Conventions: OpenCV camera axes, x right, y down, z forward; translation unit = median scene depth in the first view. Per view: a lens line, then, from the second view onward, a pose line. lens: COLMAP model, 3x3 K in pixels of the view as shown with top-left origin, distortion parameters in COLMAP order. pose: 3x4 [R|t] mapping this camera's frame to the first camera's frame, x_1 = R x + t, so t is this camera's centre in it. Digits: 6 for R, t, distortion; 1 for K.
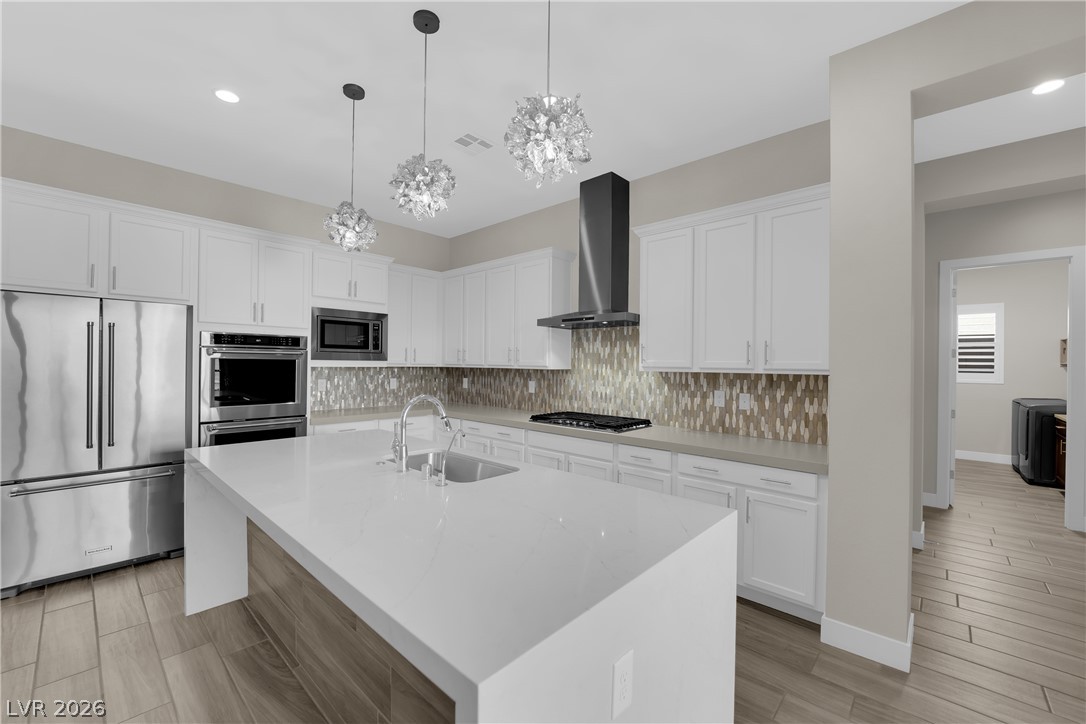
lens RADIAL K [[438.3, 0, 540.4], [0, 438.3, 364.1], [0, 0, 1]] dist [-0.008626, -0.002866]
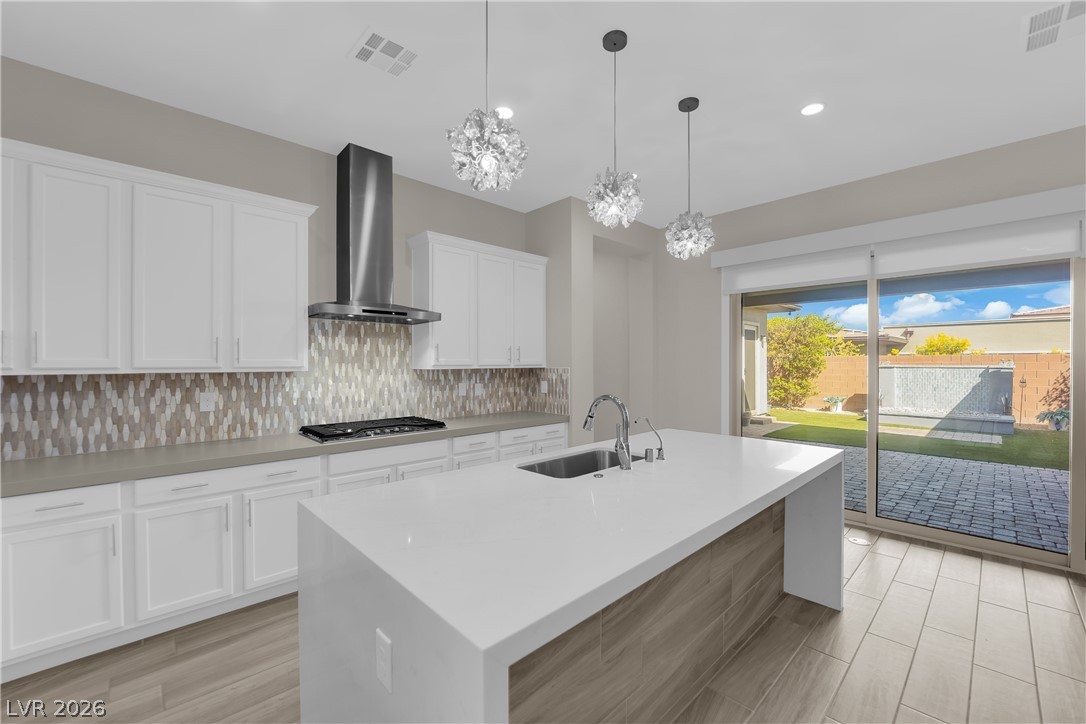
lens RADIAL K [[438.3, 0, 538.9], [0, 438.3, 363.8], [0, 0, 1]] dist [-0.008626, -0.002866]
pose [[0.067050, -0.013908, 0.997653, -0.705825], [0.003540, 0.999900, 0.013702, -0.009294], [-0.997743, 0.002613, 0.067093, 0.587425]]
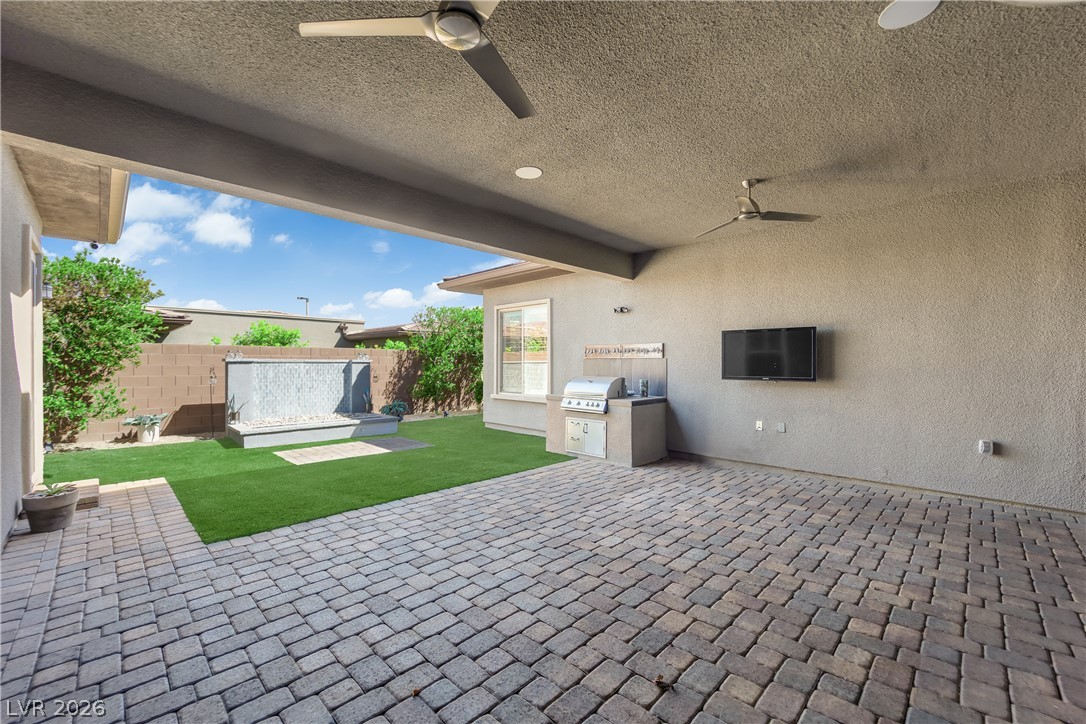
lens RADIAL K [[438.3, 0, 539.2], [0, 438.3, 362.0], [0, 0, 1]] dist [-0.008626, -0.002866]
pose [[-0.999015, -0.011892, 0.042759, 1.077814], [-0.011795, 0.999927, 0.002516, 0.044242], [-0.042786, 0.002009, -0.999082, 0.363537]]
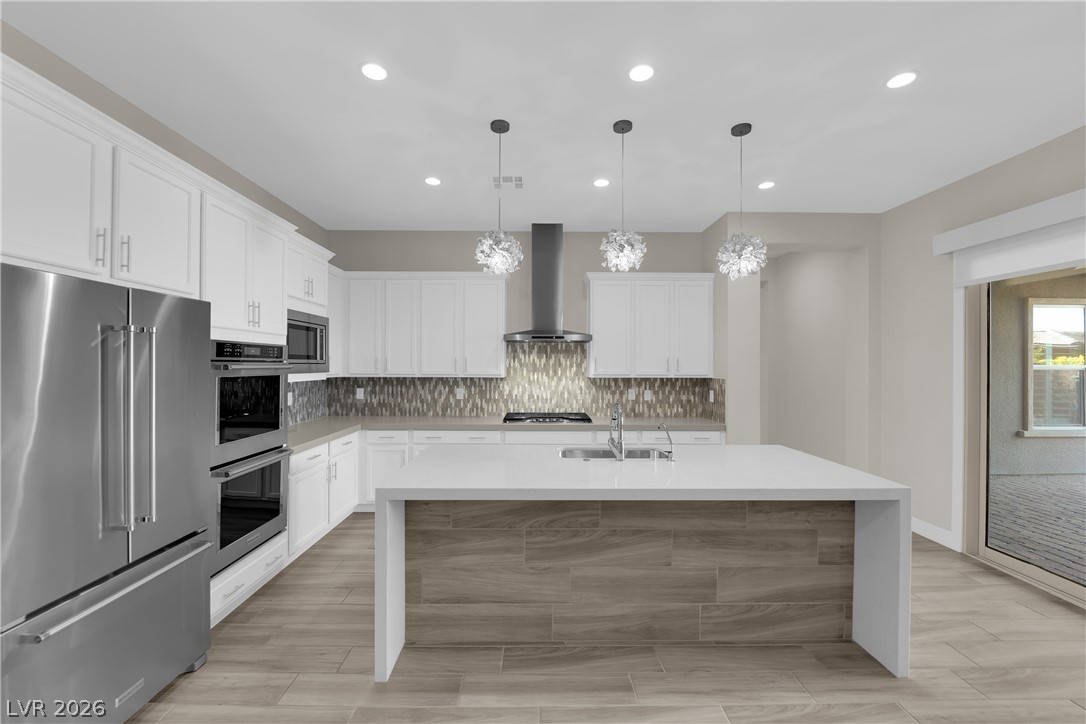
lens RADIAL K [[438.3, 0, 540.5], [0, 438.3, 363.2], [0, 0, 1]] dist [-0.008626, -0.002866]
pose [[0.722342, -0.005255, 0.691516, -0.733138], [0.004841, 0.999985, 0.002542, -0.029234], [-0.691519, 0.001511, 0.722357, 0.103749]]
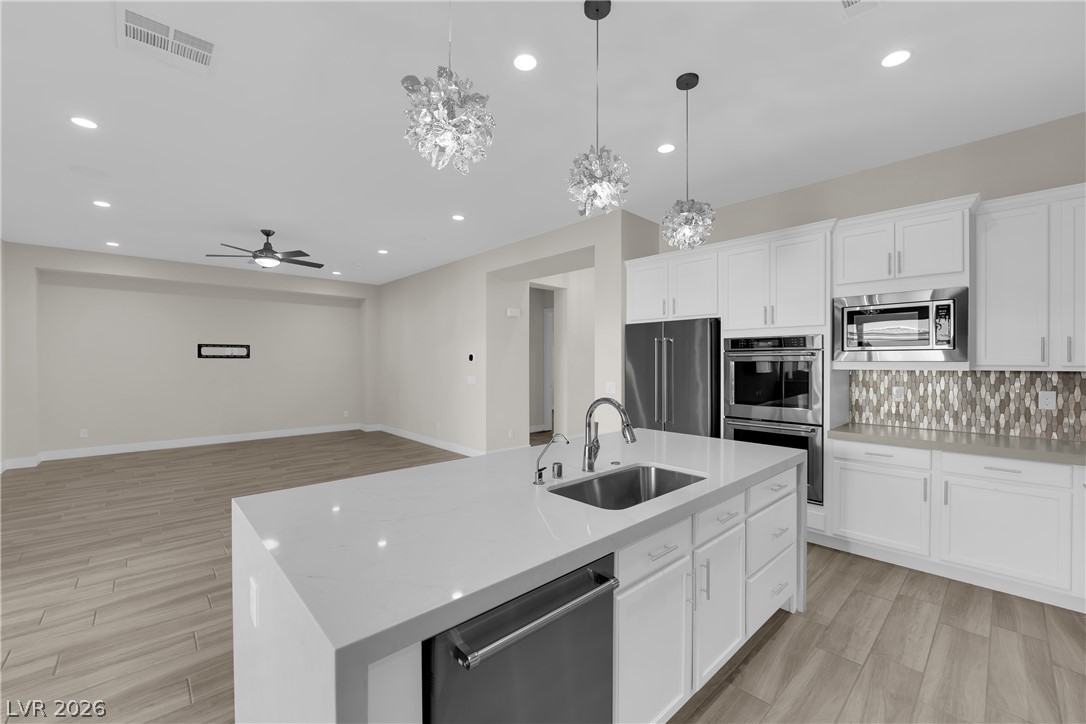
lens RADIAL K [[438.3, 0, 535.0], [0, 438.3, 365.6], [0, 0, 1]] dist [-0.008626, -0.002866]
pose [[-0.087383, -0.003954, -0.996167, 0.366622], [-0.002990, 0.999989, -0.003706, 0.003603], [0.996170, 0.002655, -0.087393, 0.496428]]
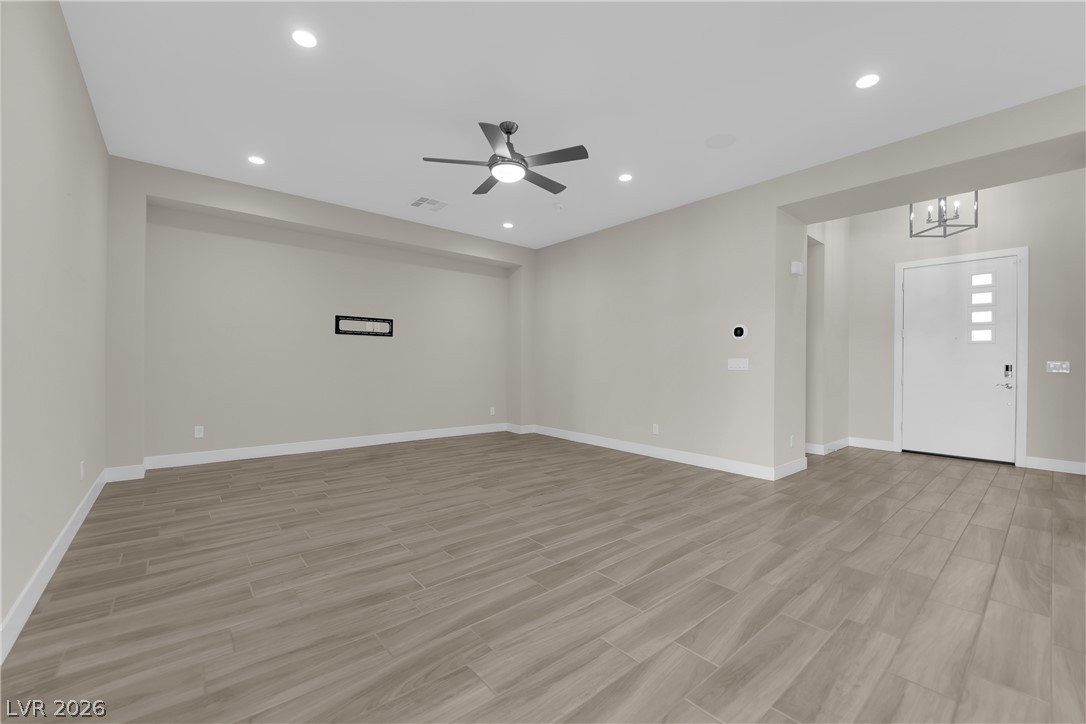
lens RADIAL K [[438.3, 0, 538.3], [0, 438.3, 366.7], [0, 0, 1]] dist [-0.008626, -0.002866]
pose [[-0.129352, -0.005755, -0.991582, -0.054479], [-0.013423, 0.999902, -0.004053, 0.073224], [0.991508, 0.012785, -0.129416, -0.285623]]
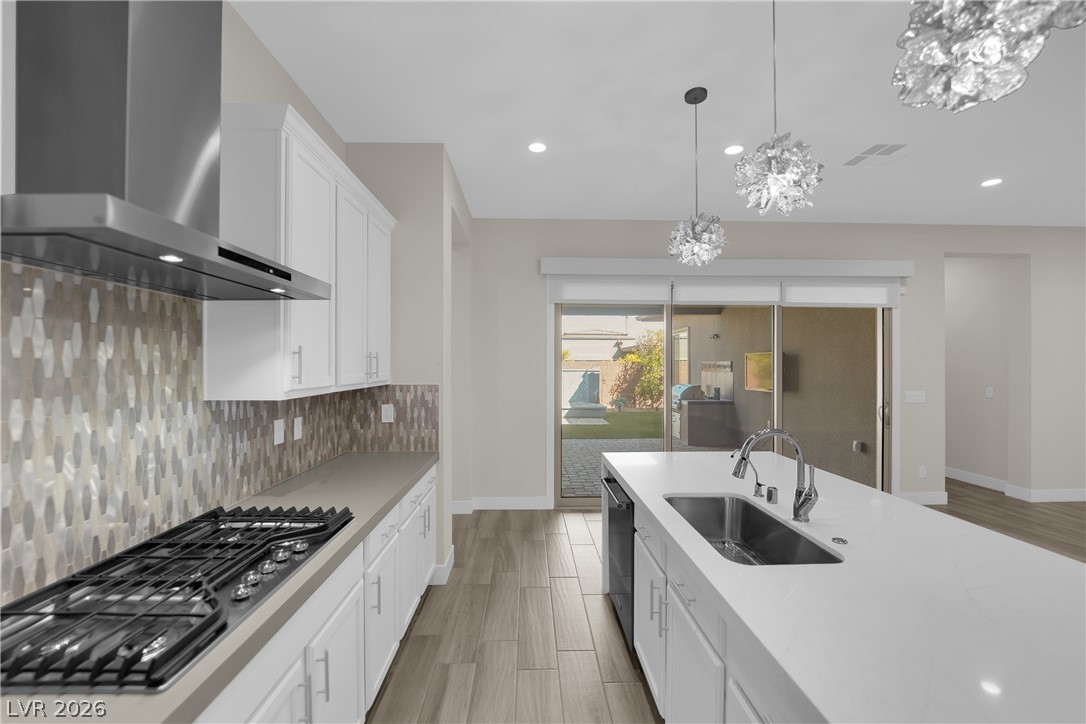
lens RADIAL K [[438.3, 0, 539.6], [0, 438.3, 363.3], [0, 0, 1]] dist [-0.008626, -0.002866]
pose [[-0.699484, -0.009819, 0.714581, -0.287823], [-0.007124, 0.999952, 0.006766, -0.027183], [-0.714613, -0.000358, -0.699520, 0.998234]]
